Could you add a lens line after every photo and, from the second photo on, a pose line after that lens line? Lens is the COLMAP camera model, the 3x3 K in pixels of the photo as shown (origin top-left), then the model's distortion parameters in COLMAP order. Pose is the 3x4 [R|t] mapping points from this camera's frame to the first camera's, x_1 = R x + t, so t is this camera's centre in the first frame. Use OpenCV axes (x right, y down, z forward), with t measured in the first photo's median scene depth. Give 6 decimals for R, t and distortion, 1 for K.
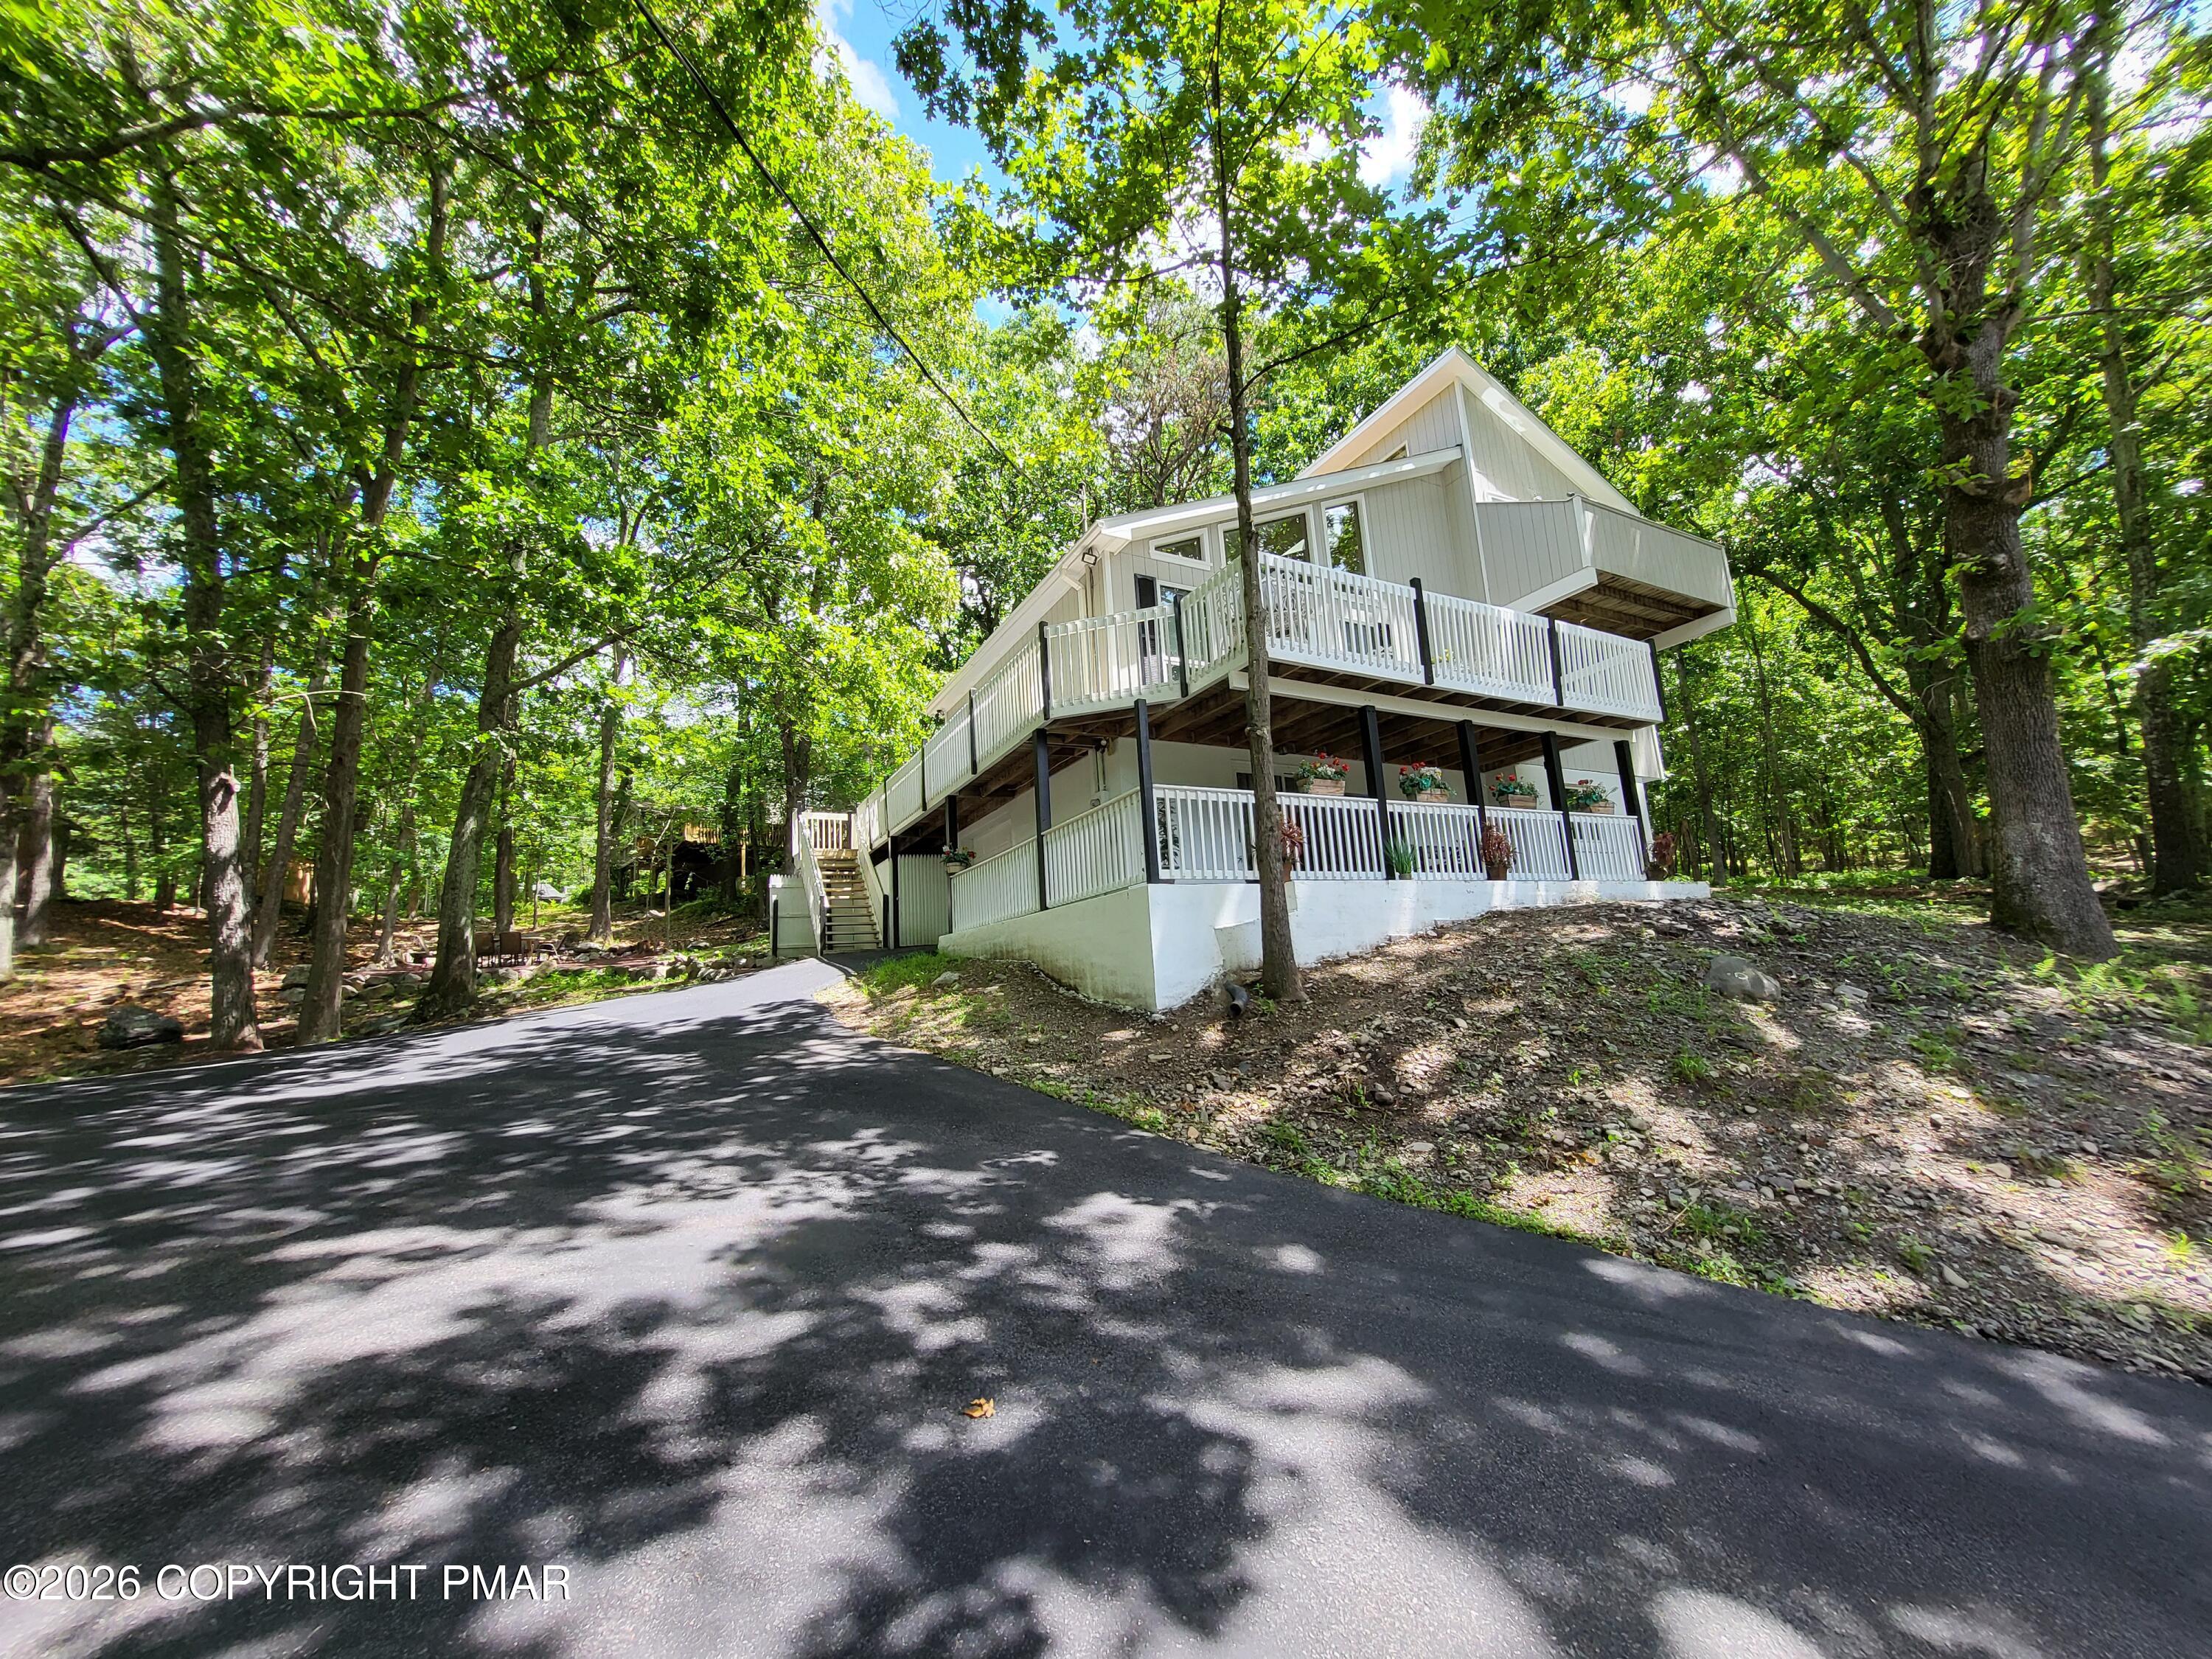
lens RADIAL K [[880.8, 0, 1112.3], [0, 880.8, 818.6], [0, 0, 1]] dist [-0.005777, 0.001739]
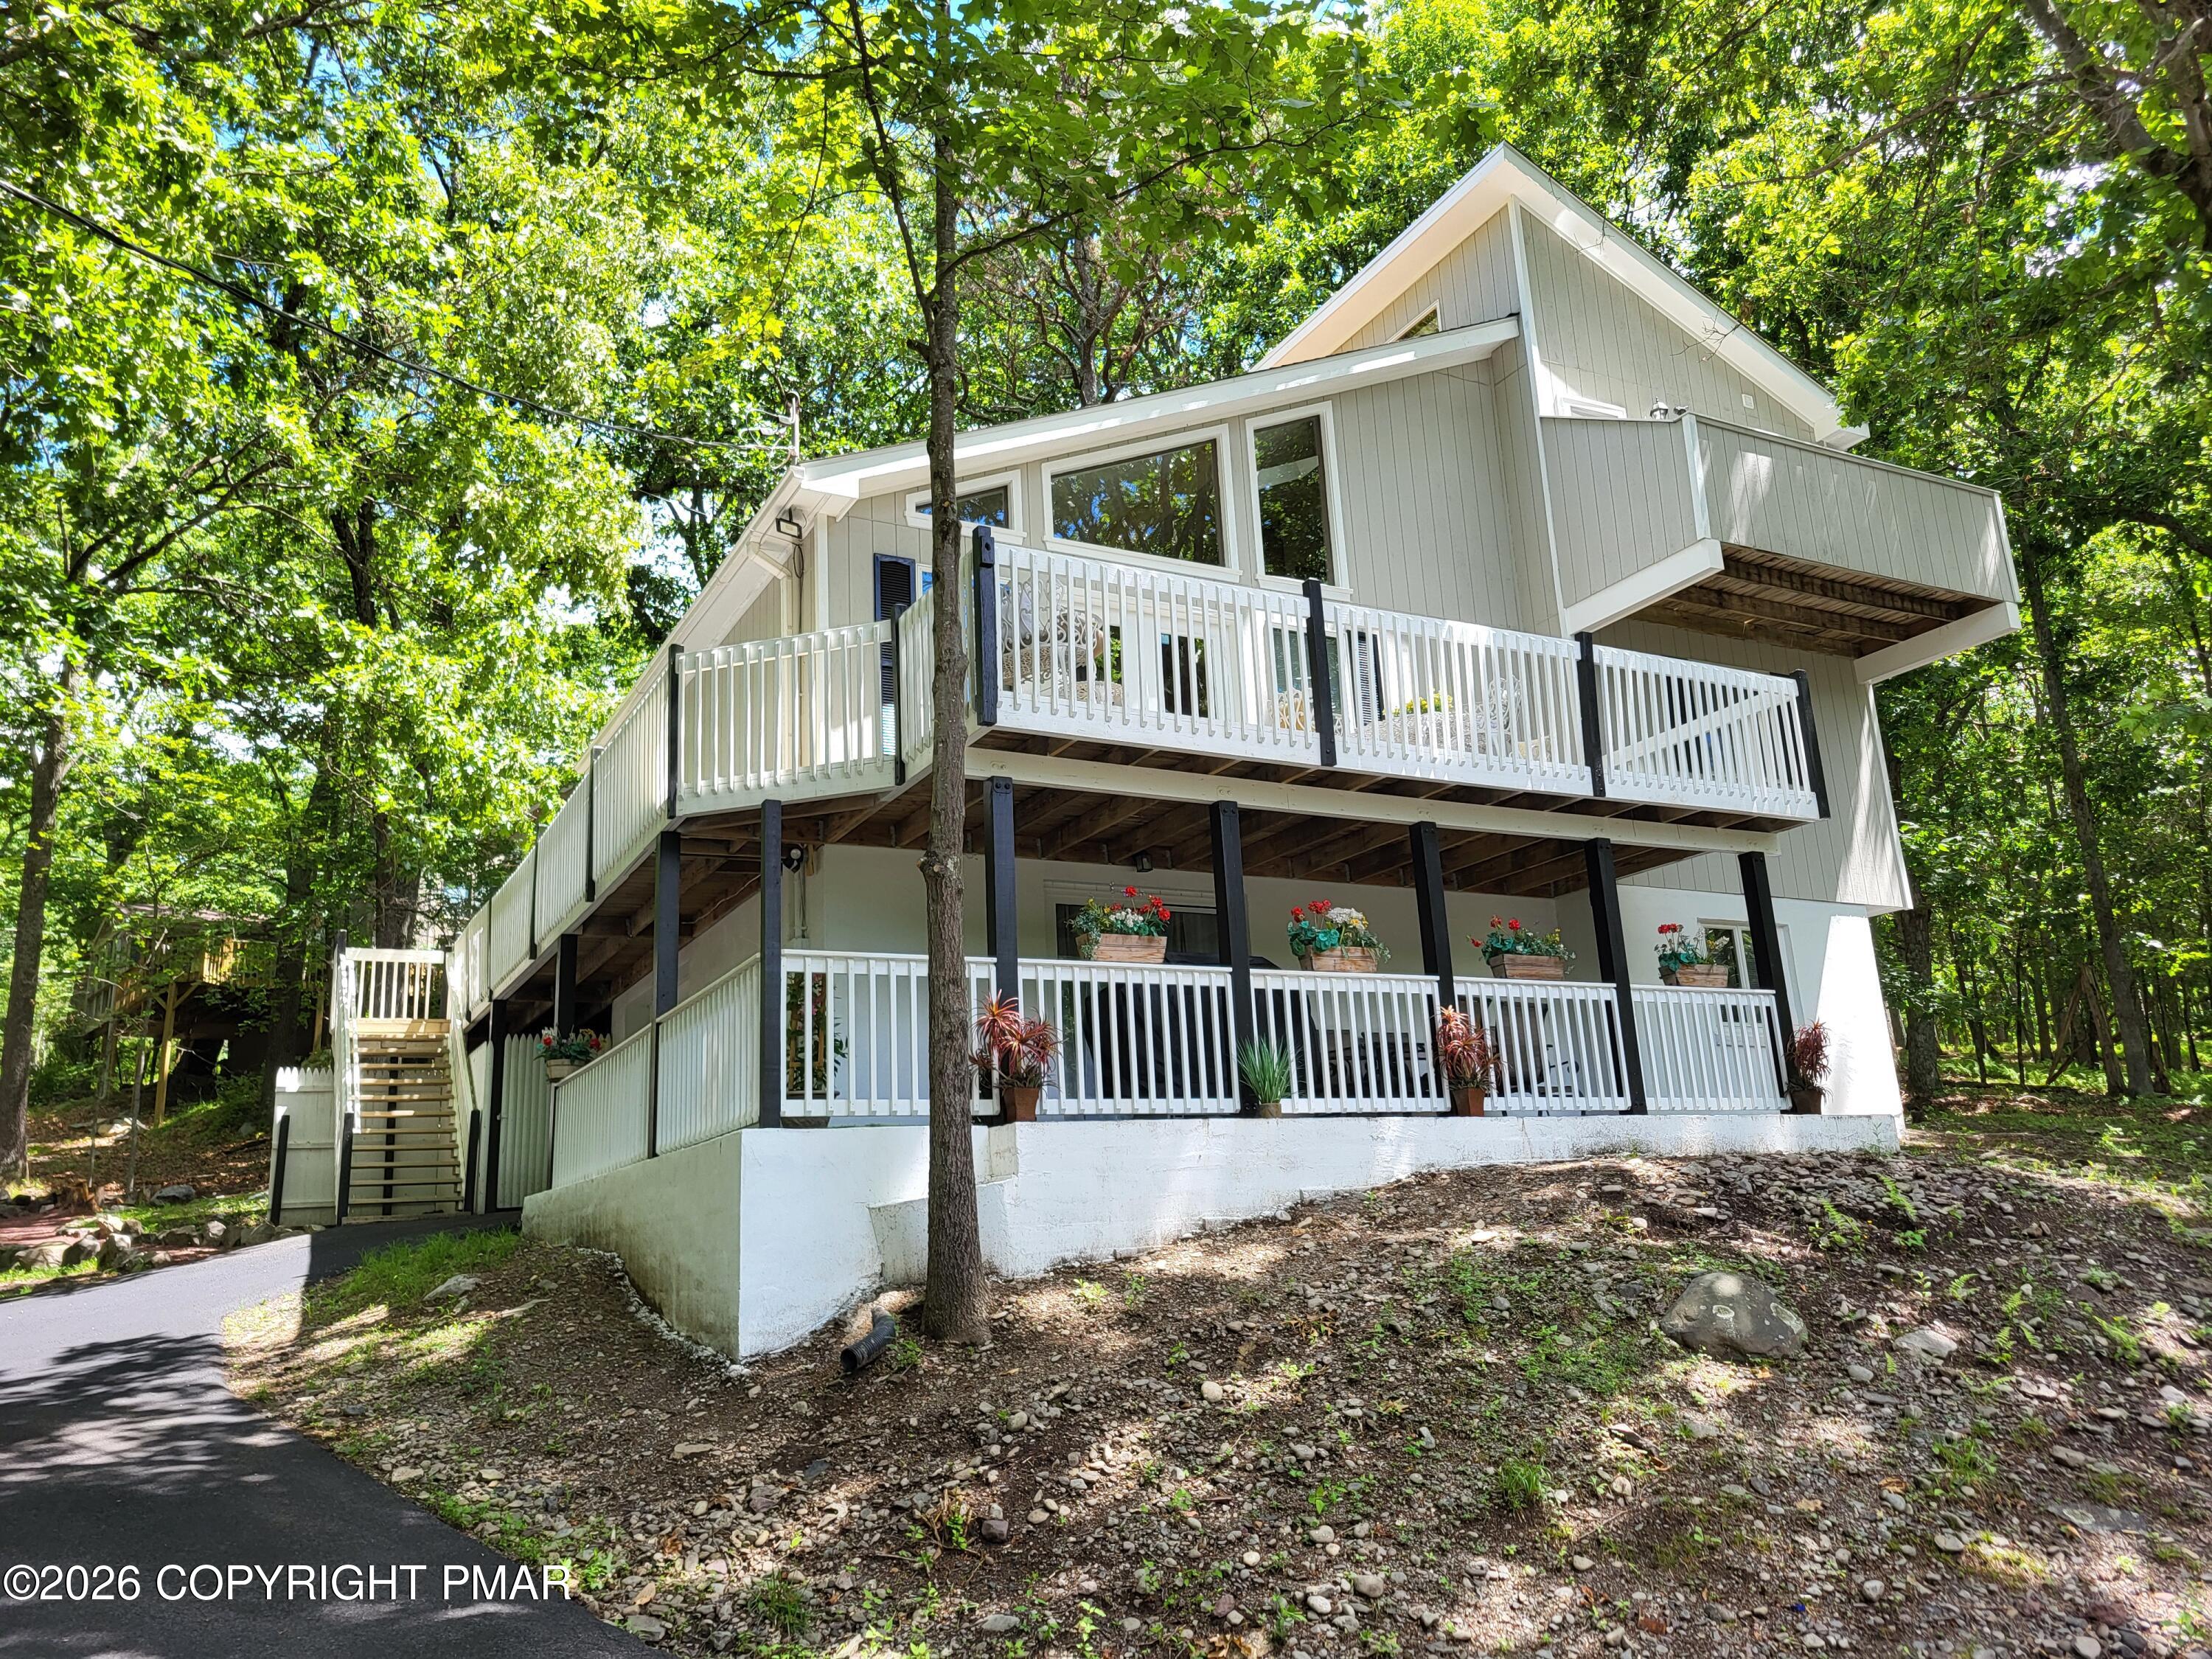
lens RADIAL K [[1680.6, 0, 1107.6], [0, 1680.6, 776.7], [0, 0, 1]] dist [0.056078, -0.029025]
pose [[0.999950, 0.009572, -0.002726, 0.186034], [-0.009779, 0.995853, -0.090450, -0.038133], [0.001849, 0.090472, 0.995897, -0.075720]]
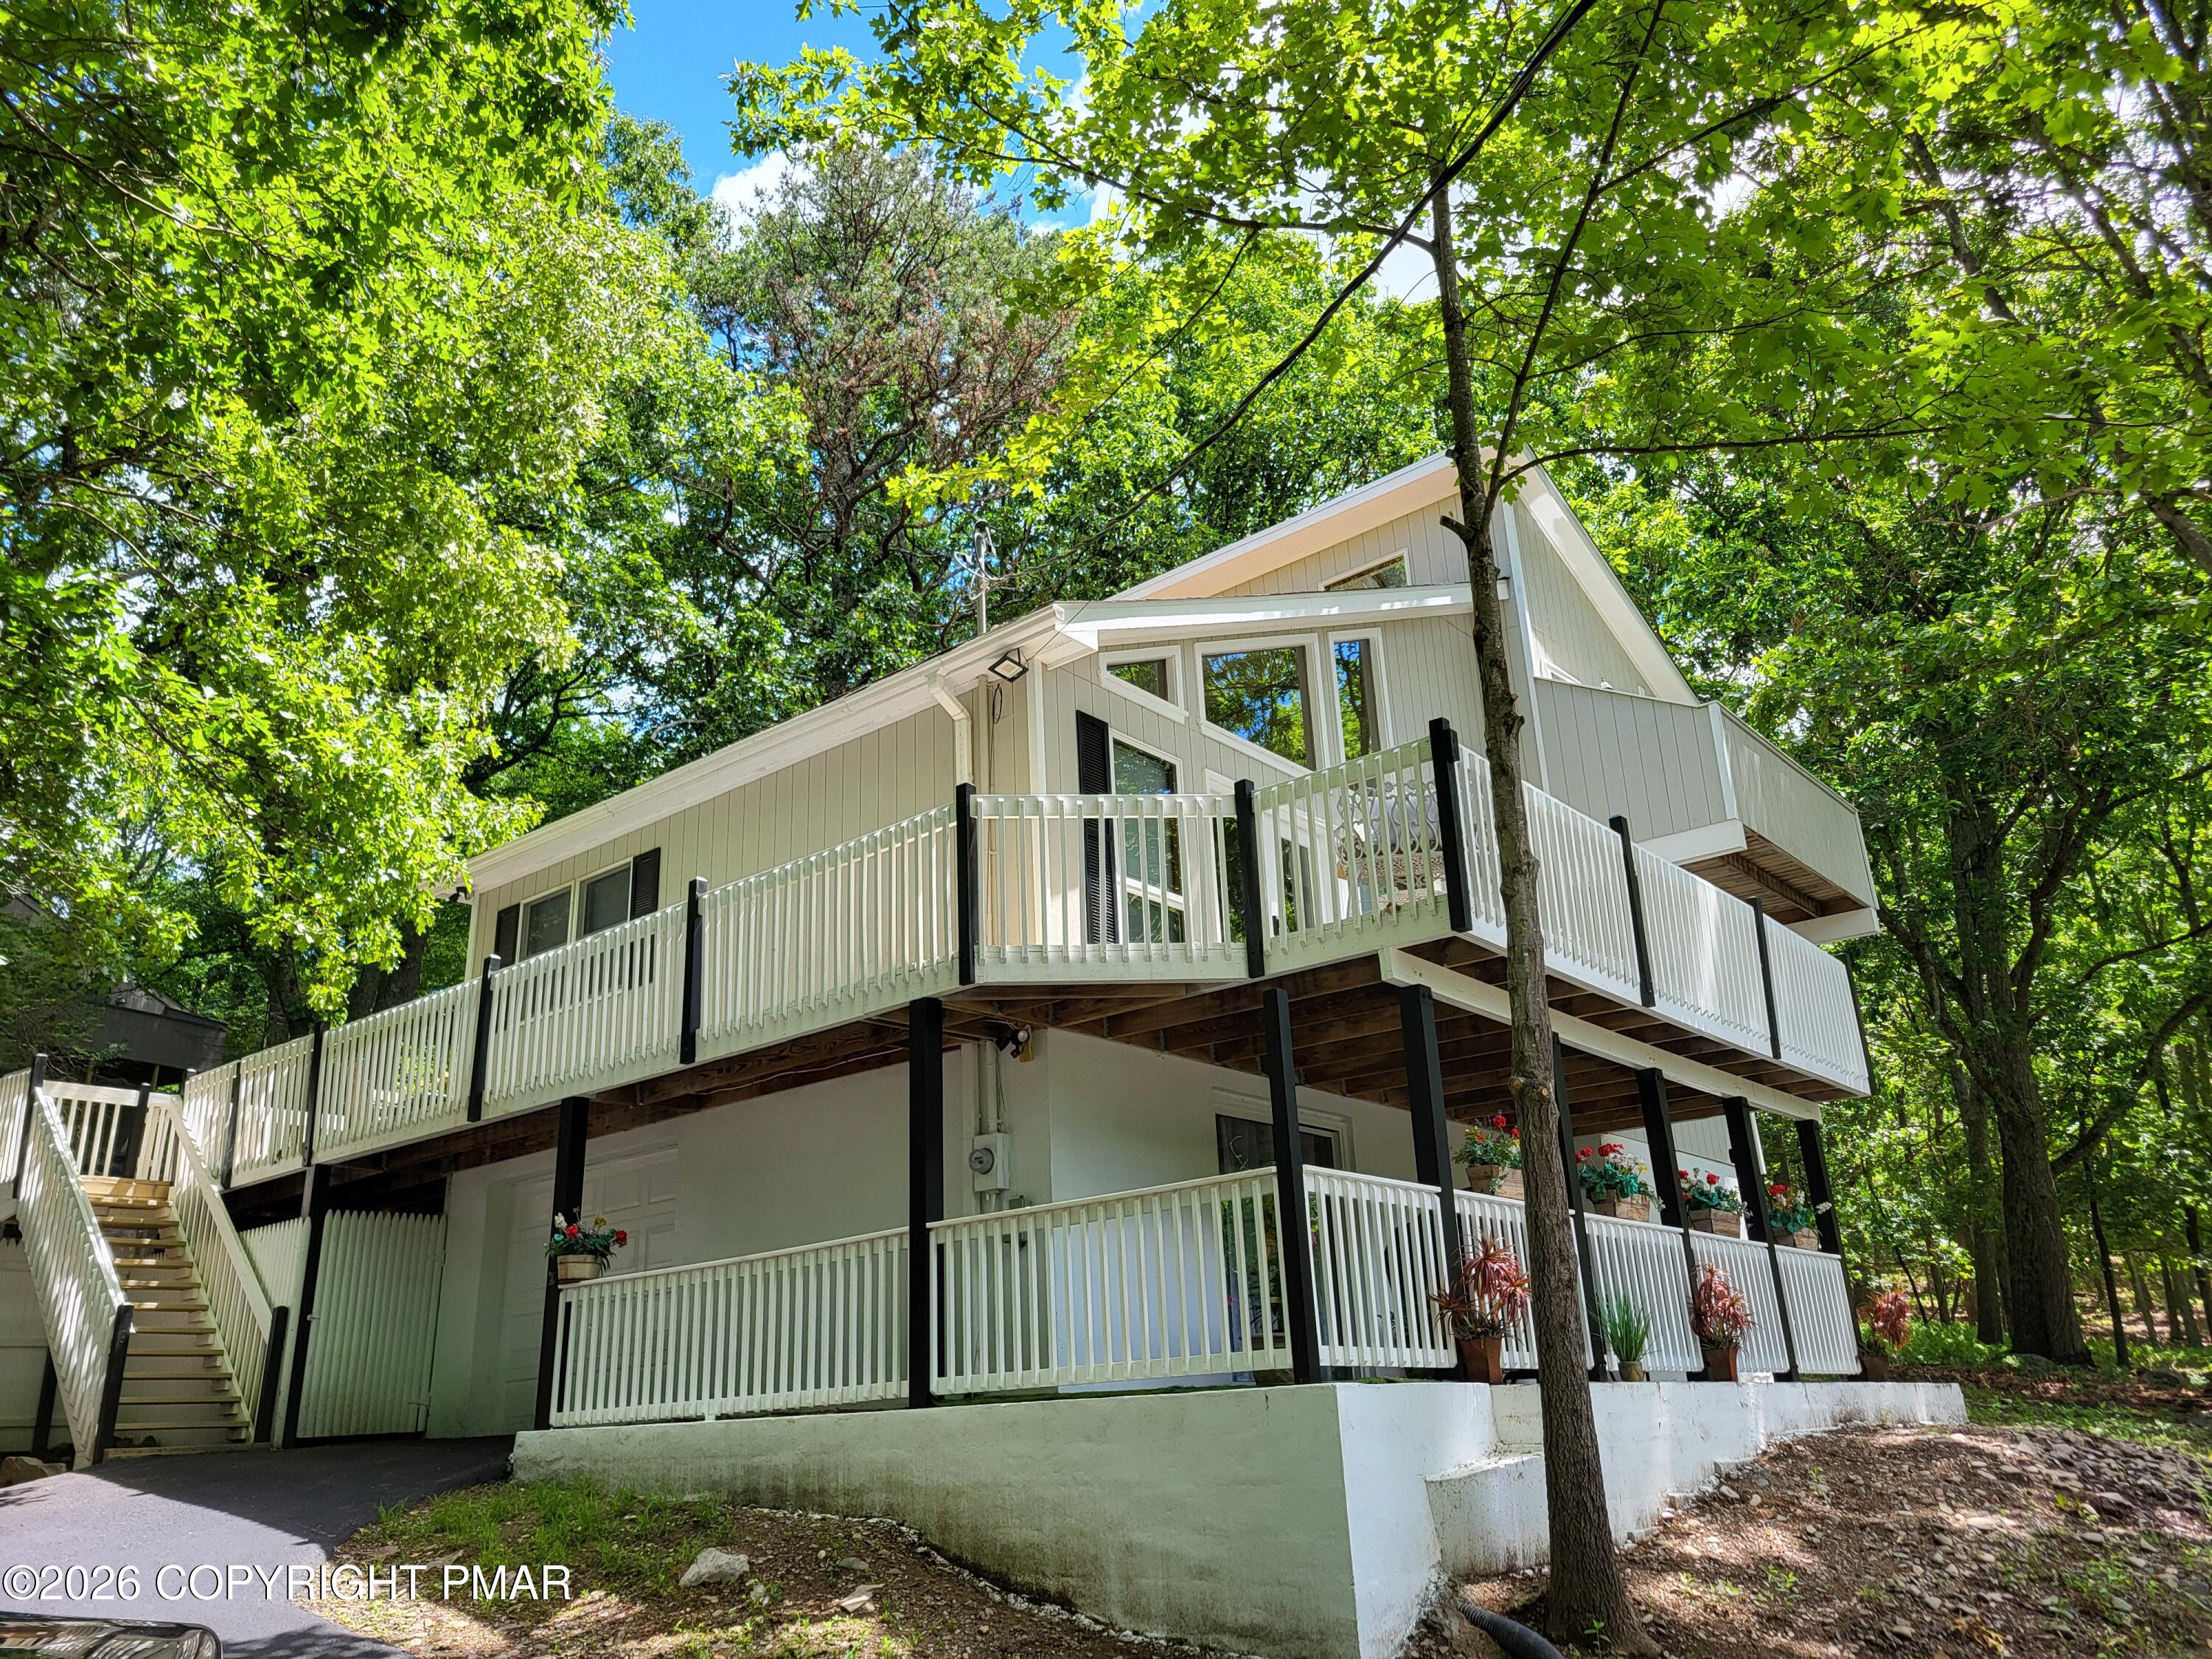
lens RADIAL K [[1680.6, 0, 1112.5], [0, 1680.6, 832.7], [0, 0, 1]] dist [0.056078, -0.029025]
pose [[0.925188, 0.149973, 0.348619, -0.296517], [-0.087674, 0.978220, -0.188149, -0.024415], [-0.369243, 0.143508, 0.918186, 0.099889]]
